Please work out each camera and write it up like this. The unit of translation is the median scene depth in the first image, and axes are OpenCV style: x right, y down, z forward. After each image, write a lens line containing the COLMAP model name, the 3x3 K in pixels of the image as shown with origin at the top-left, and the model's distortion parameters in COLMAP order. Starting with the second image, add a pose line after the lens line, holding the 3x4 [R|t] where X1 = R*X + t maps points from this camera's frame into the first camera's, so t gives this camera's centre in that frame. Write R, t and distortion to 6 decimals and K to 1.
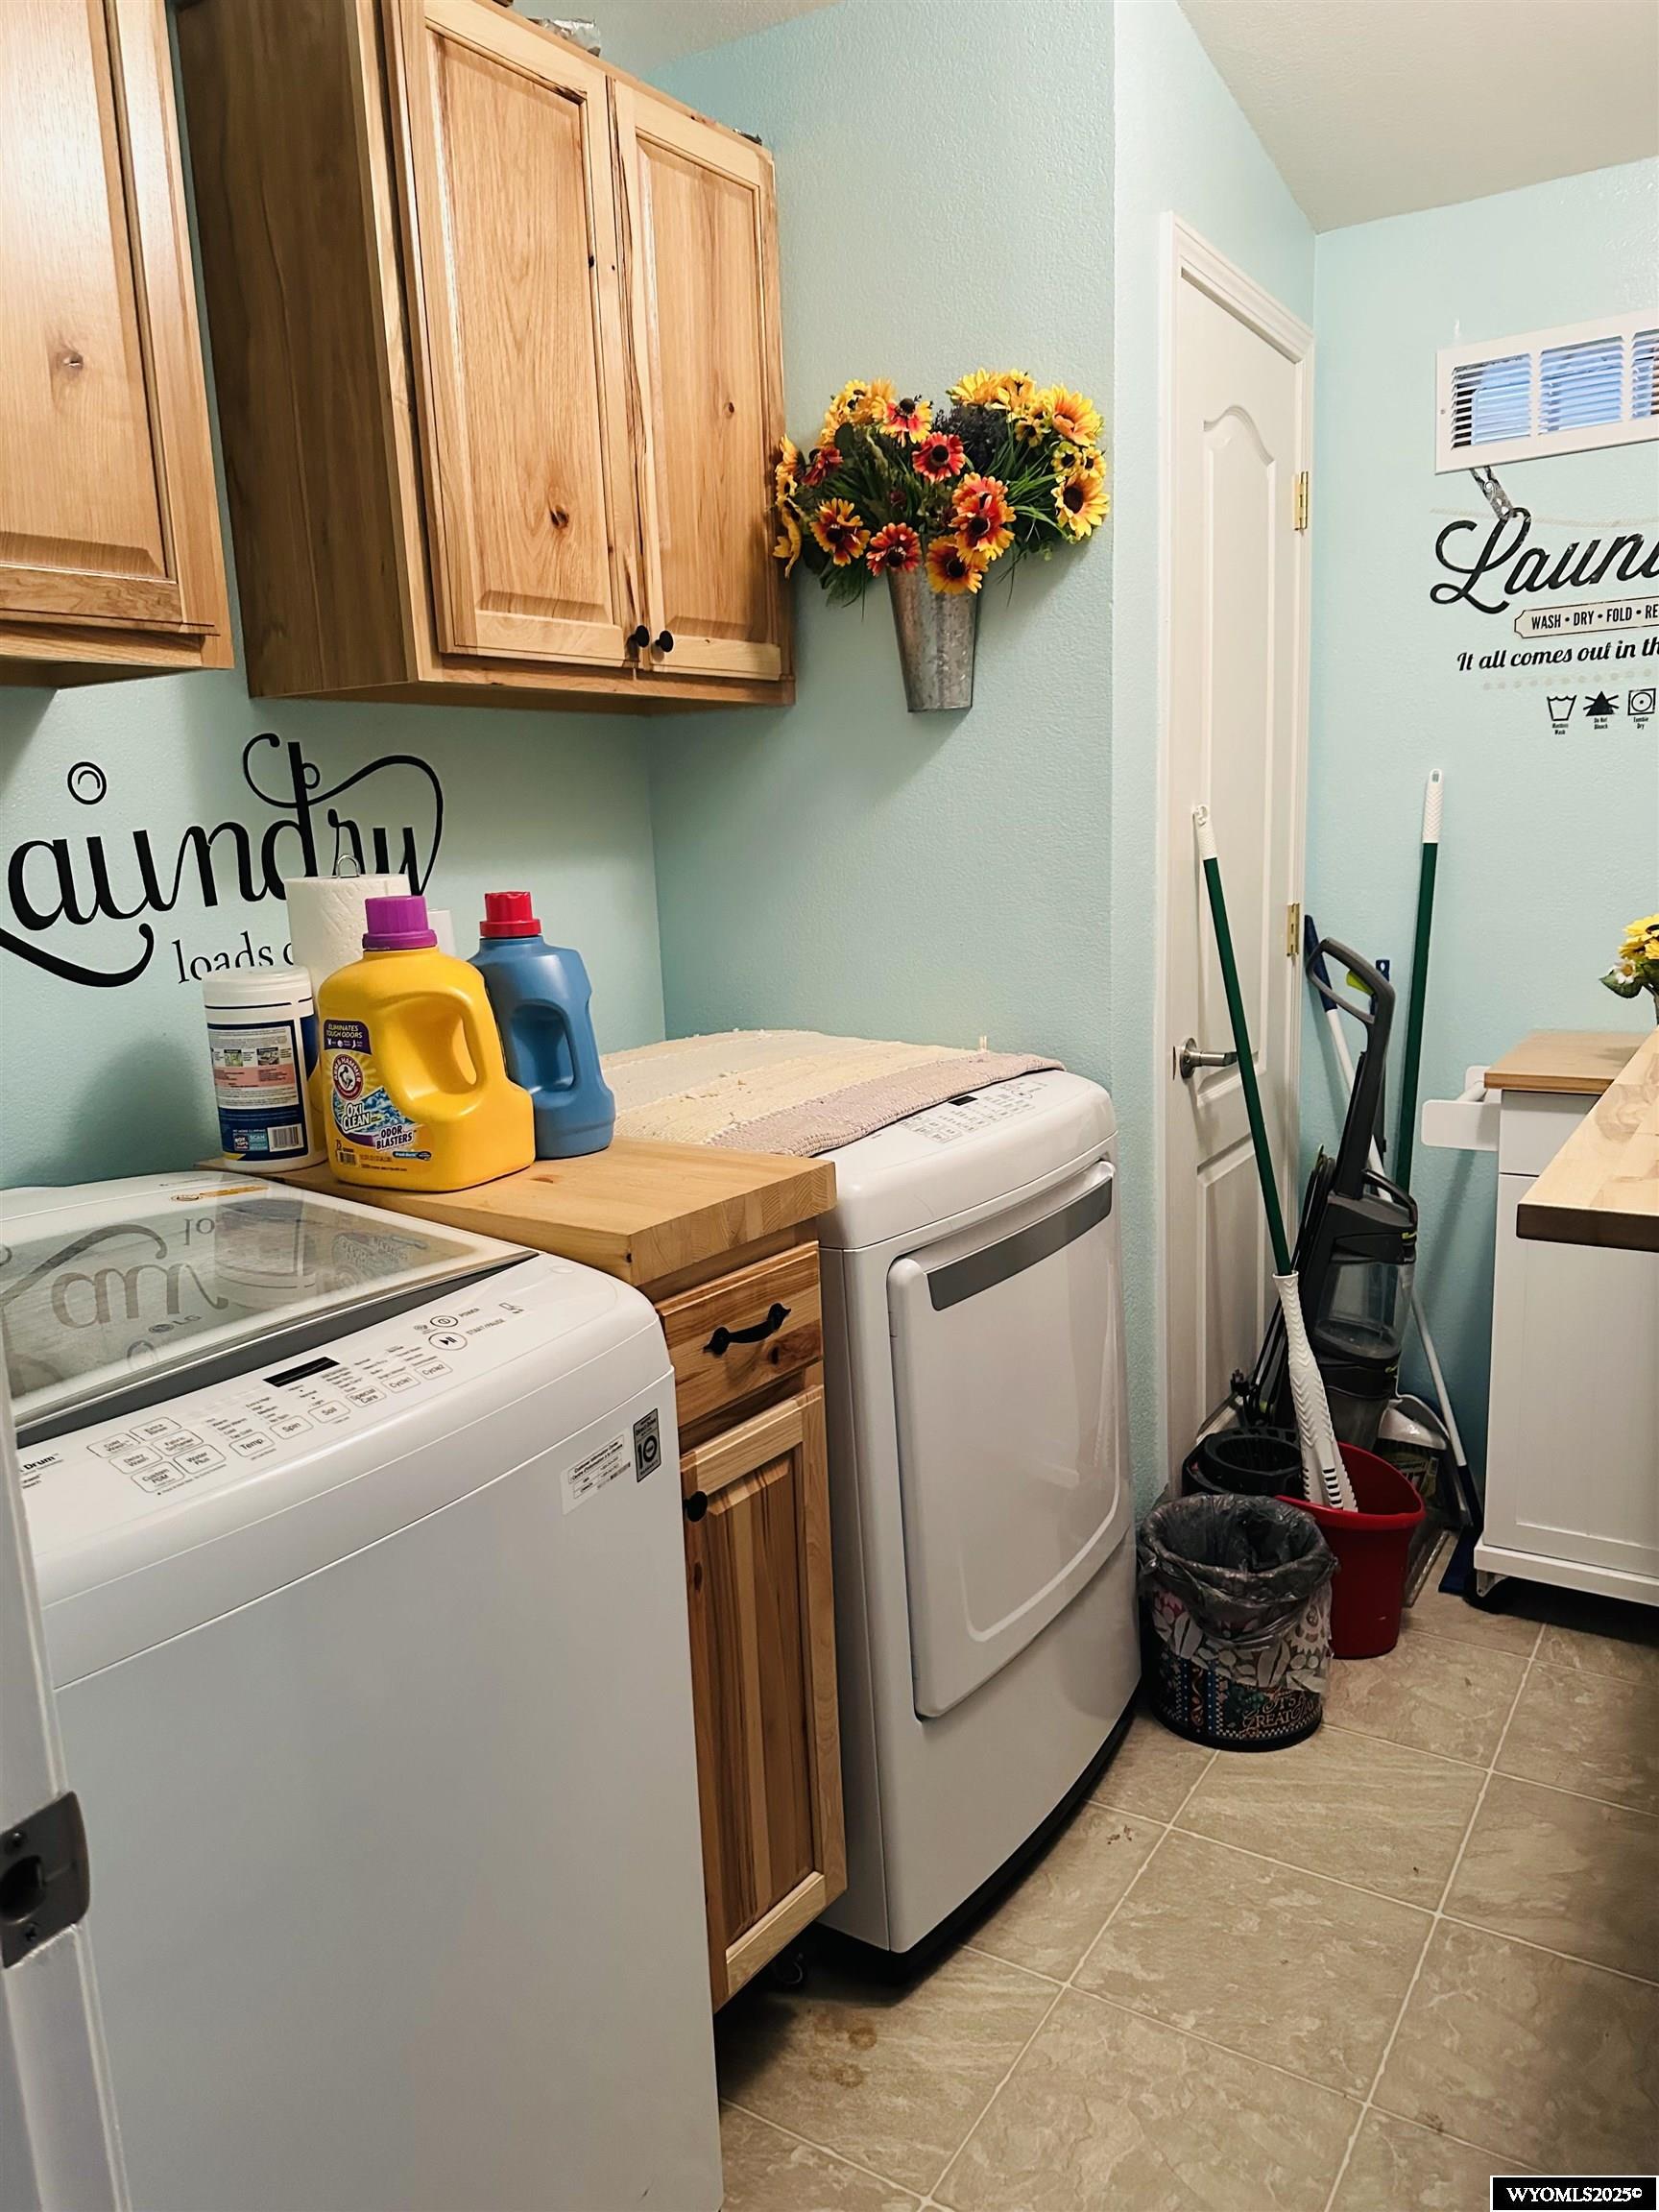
lens RADIAL K [[1550.0, 0, 829.5], [0, 1550.0, 1106.0], [0, 0, 1]] dist [0.014541, -0.026096]
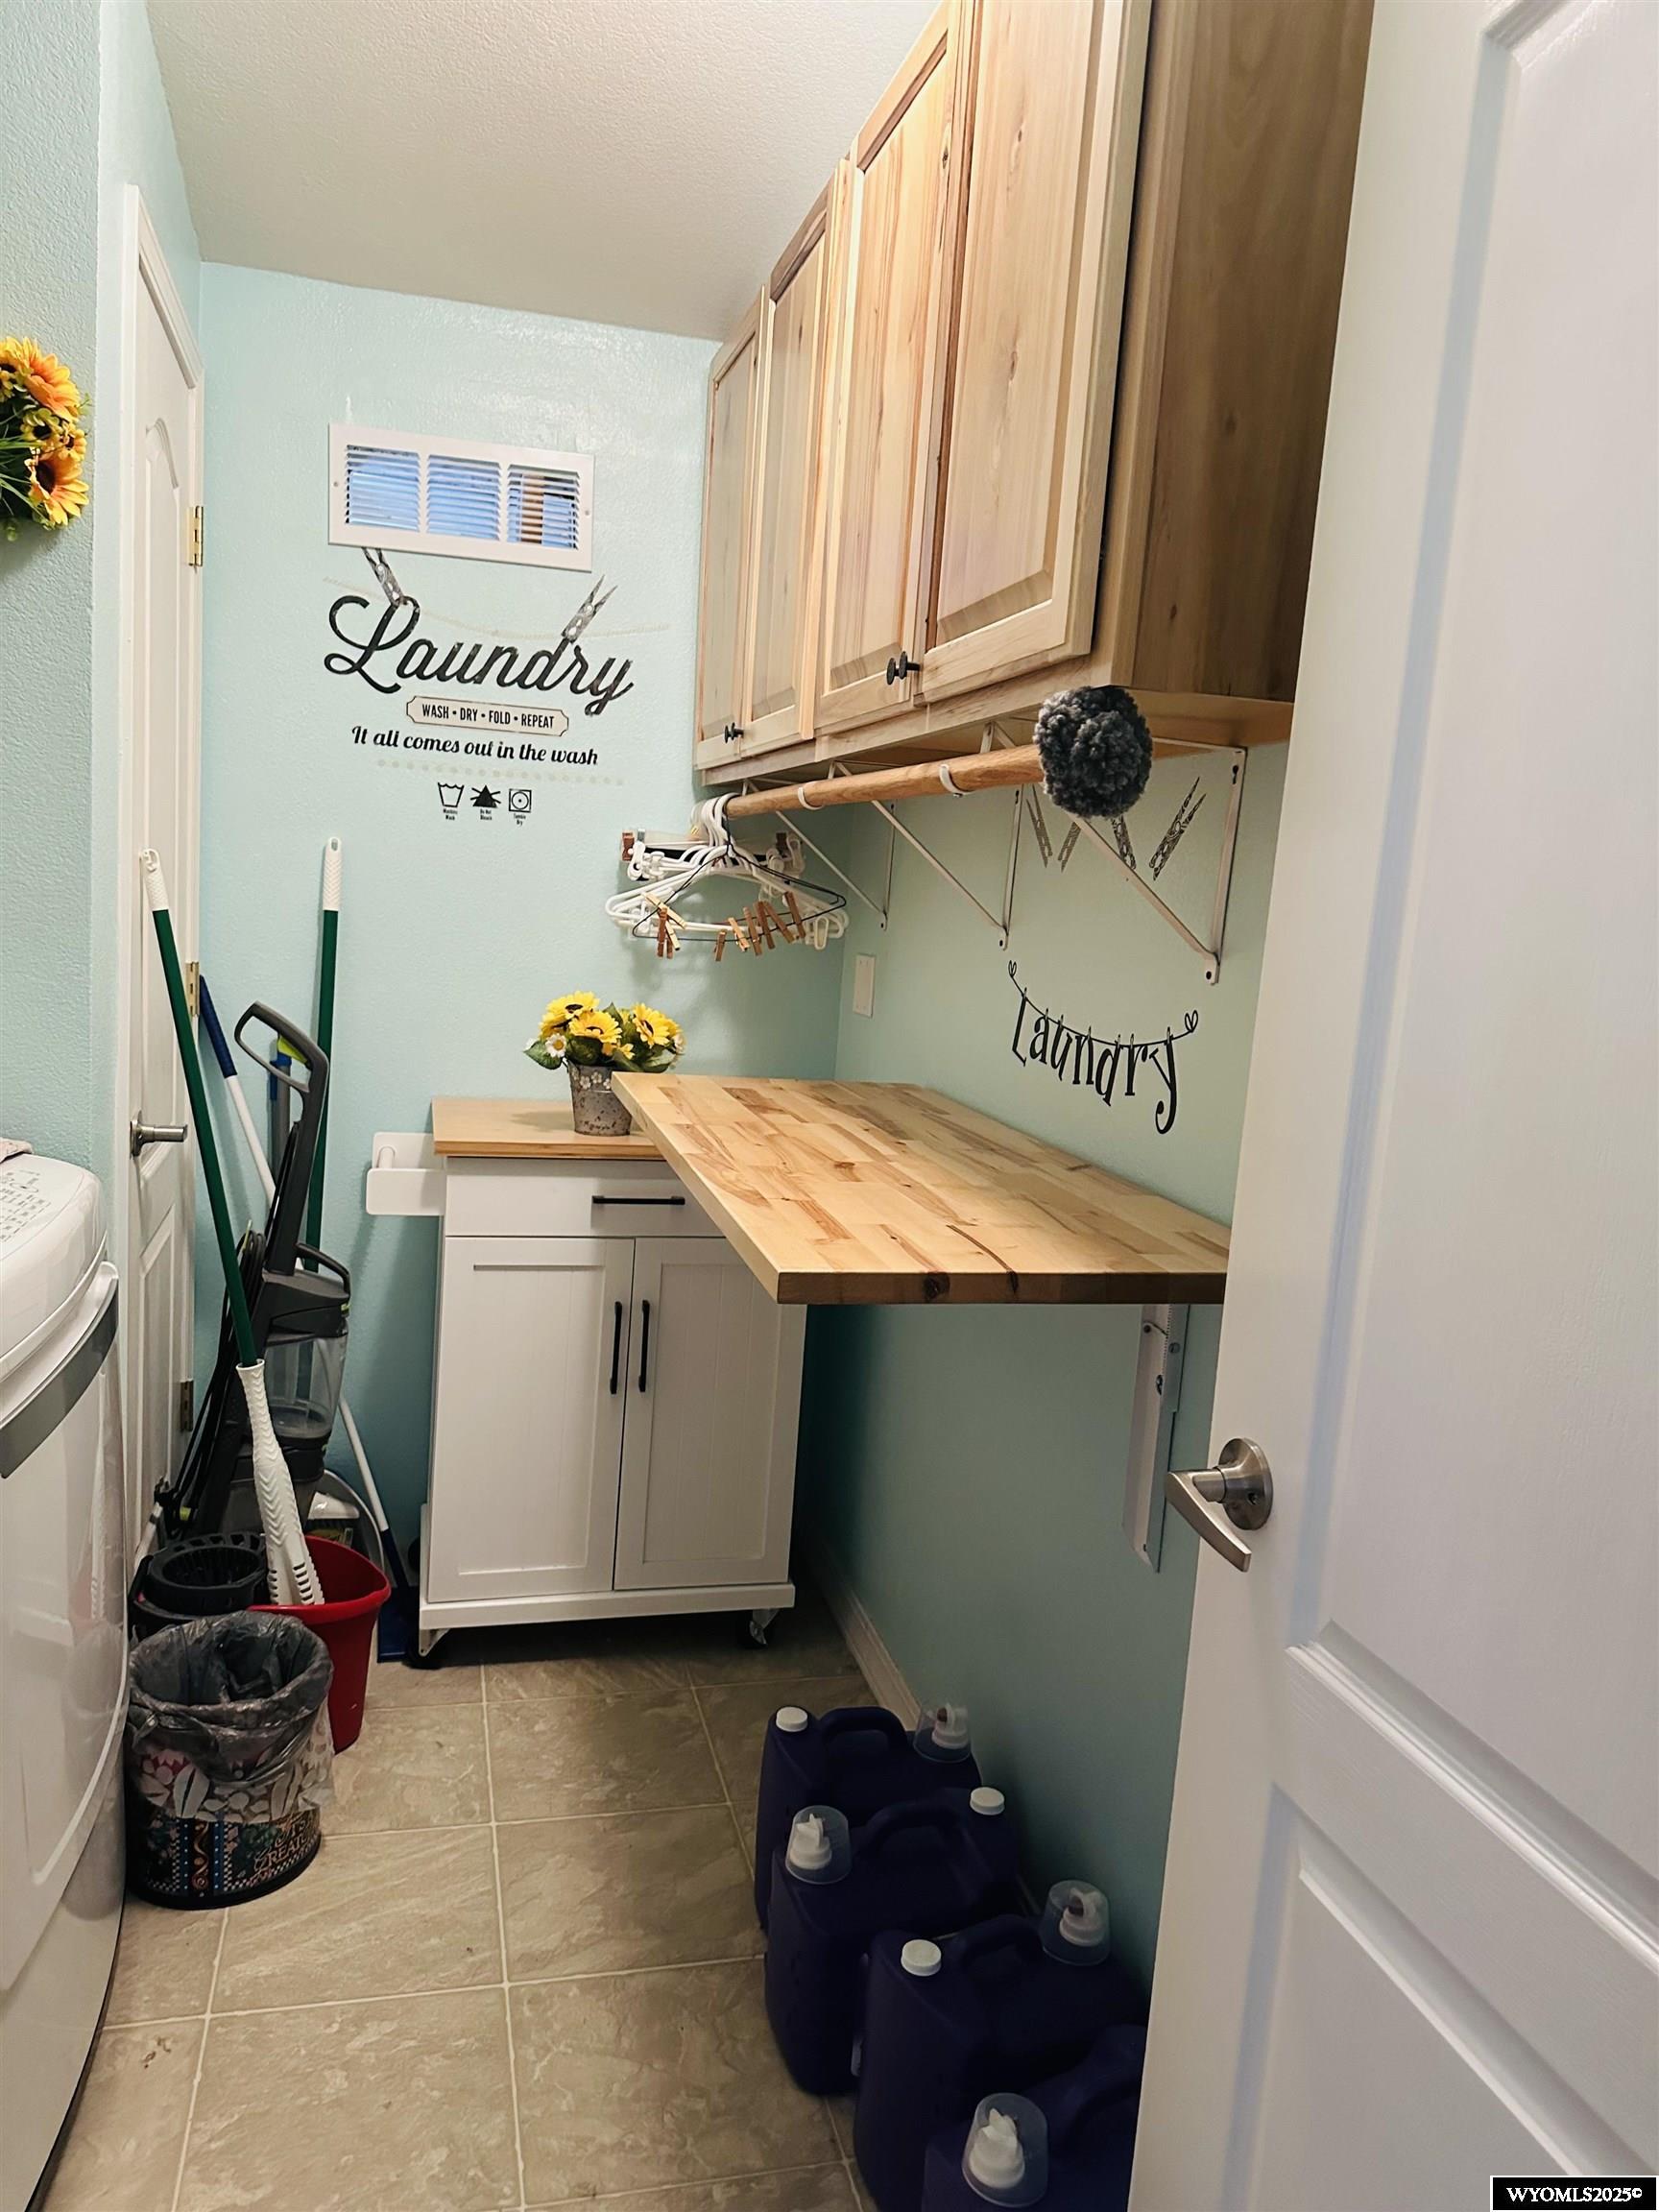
lens RADIAL K [[1550.0, 0, 829.5], [0, 1550.0, 1106.0], [0, 0, 1]] dist [0.014541, -0.026096]
pose [[0.673101, -0.011691, 0.739458, -0.157344], [0.035397, 0.999238, -0.016423, -0.018421], [-0.738703, 0.037229, 0.673002, 0.113758]]
